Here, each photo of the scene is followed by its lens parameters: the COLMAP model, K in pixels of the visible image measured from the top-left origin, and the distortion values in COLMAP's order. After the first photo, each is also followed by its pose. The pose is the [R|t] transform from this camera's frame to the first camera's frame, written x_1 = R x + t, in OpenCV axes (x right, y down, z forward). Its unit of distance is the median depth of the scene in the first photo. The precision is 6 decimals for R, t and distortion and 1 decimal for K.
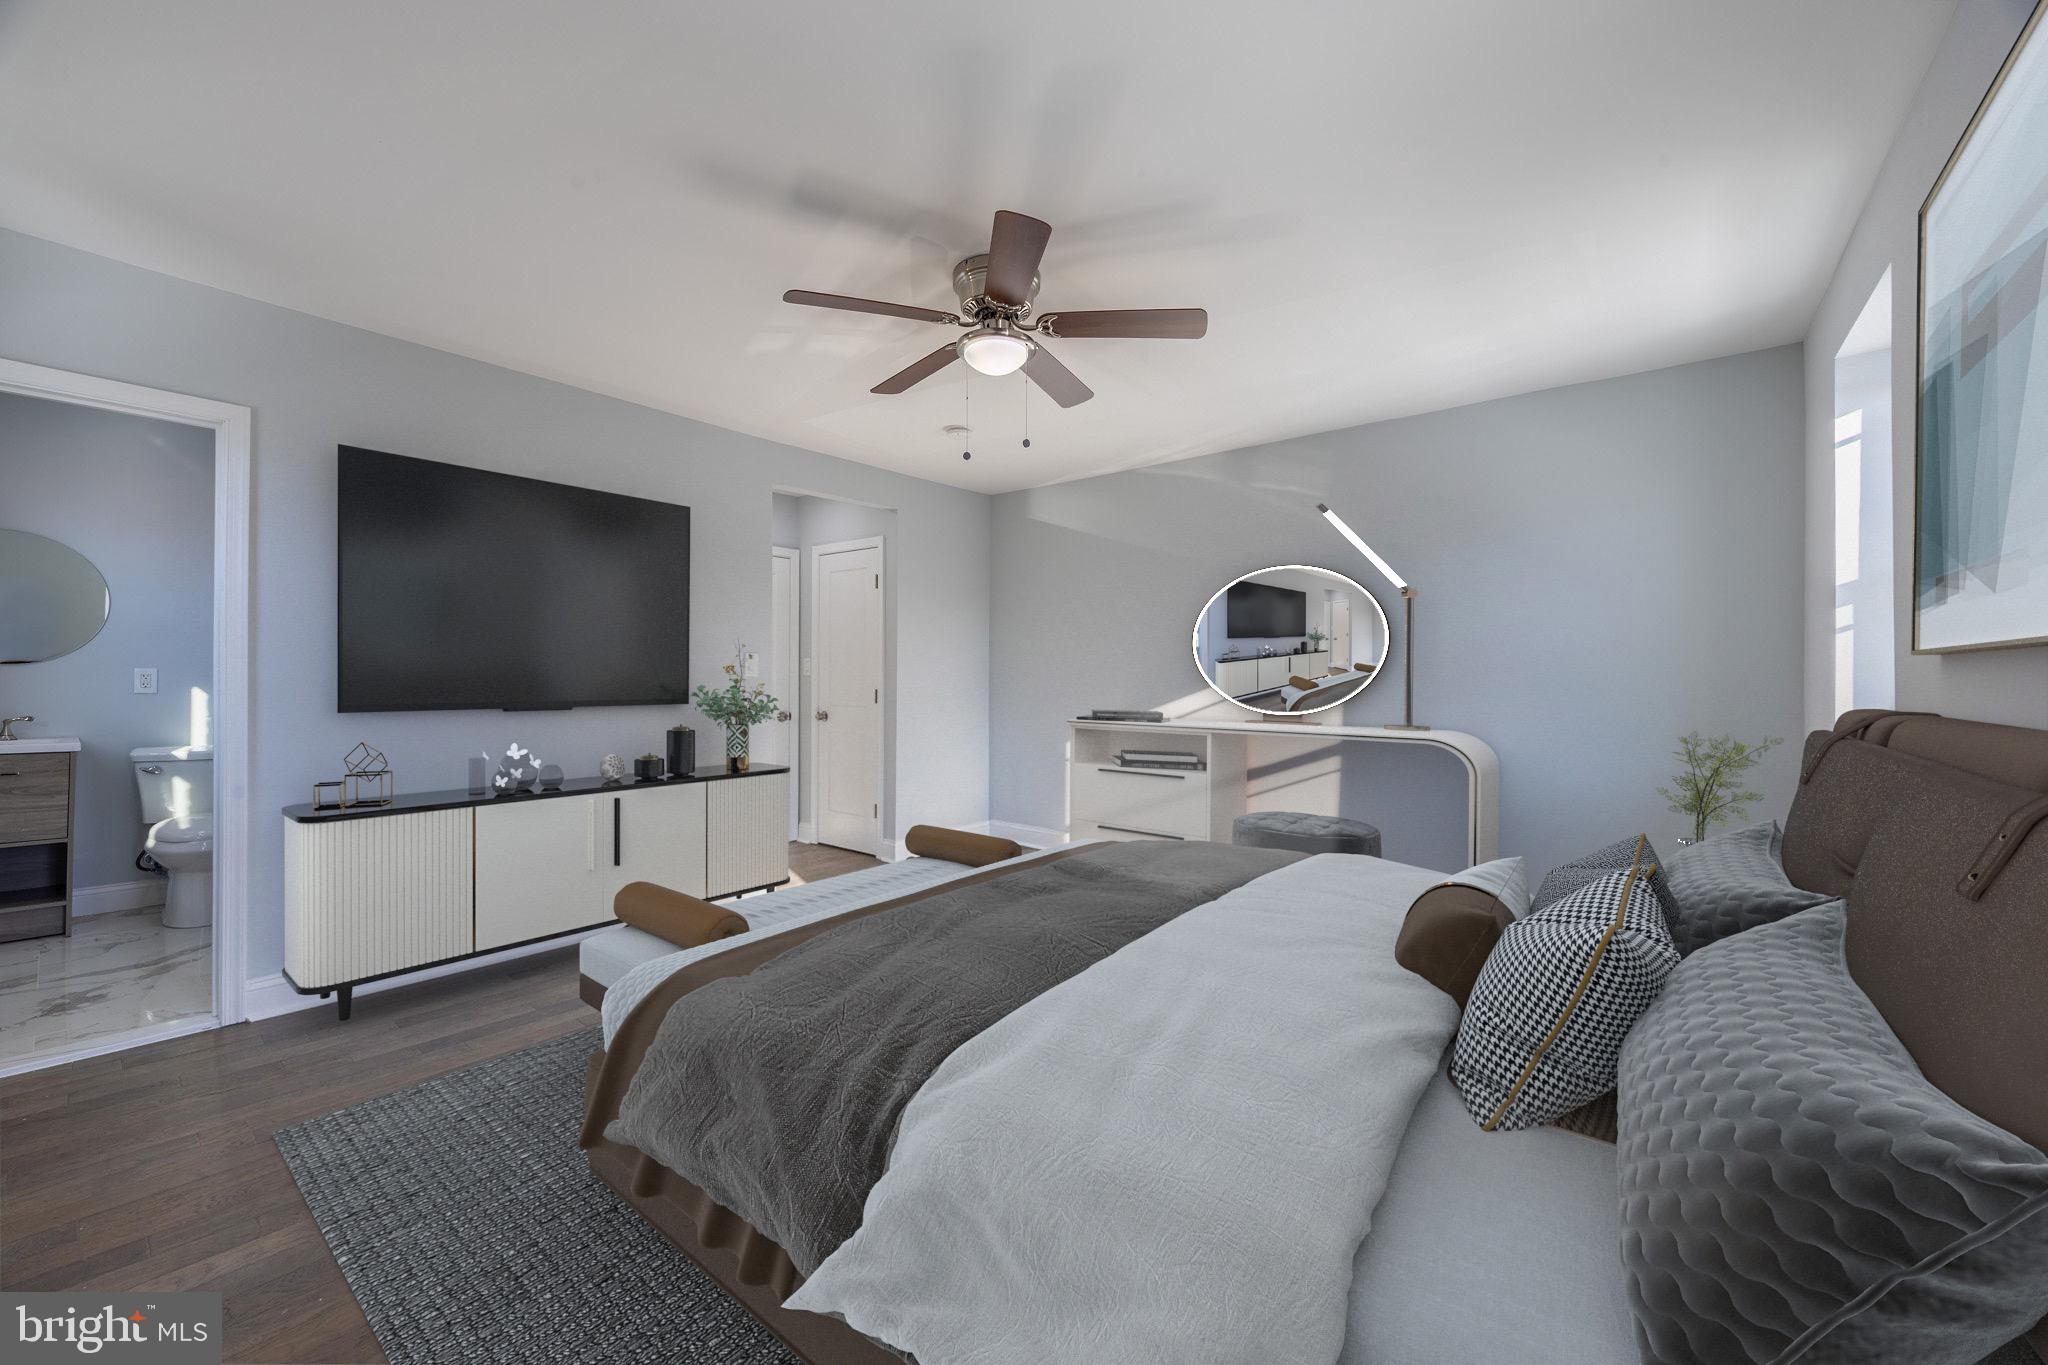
lens RADIAL K [[773.8, 0, 1012.1], [0, 773.8, 677.4], [0, 0, 1]] dist [-0.006683, 0.000508]
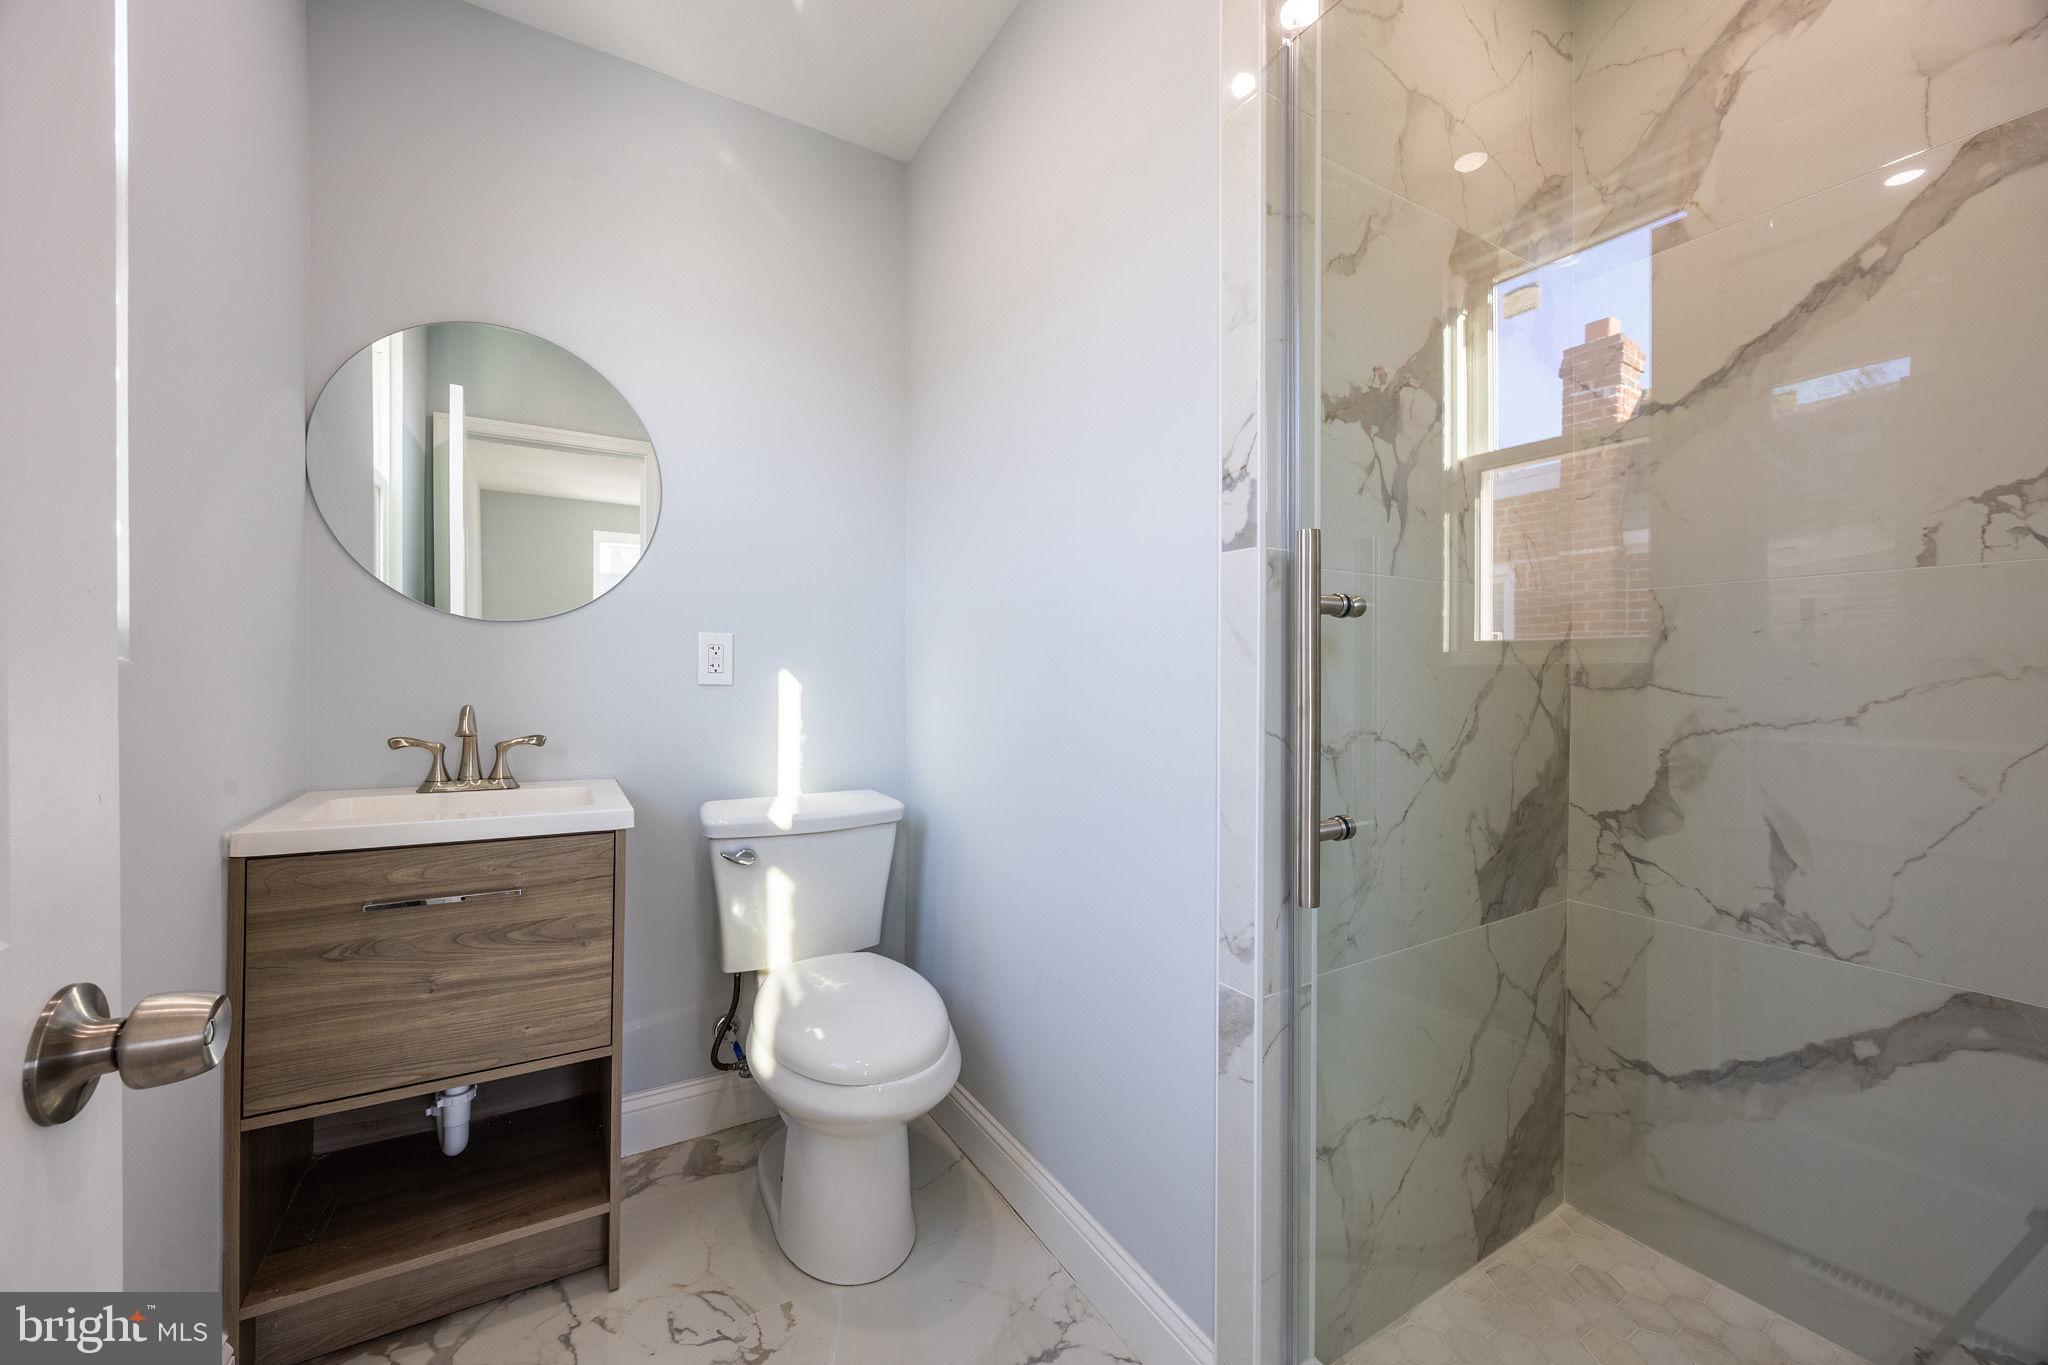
lens RADIAL K [[773.8, 0, 1012.1], [0, 773.8, 677.4], [0, 0, 1]] dist [-0.006683, 0.000508]
pose [[0.938903, 0.000302, -0.344181, -0.786014], [0.001637, 0.999984, 0.005345, 0.013685], [0.344177, -0.005582, 0.938888, 0.609240]]
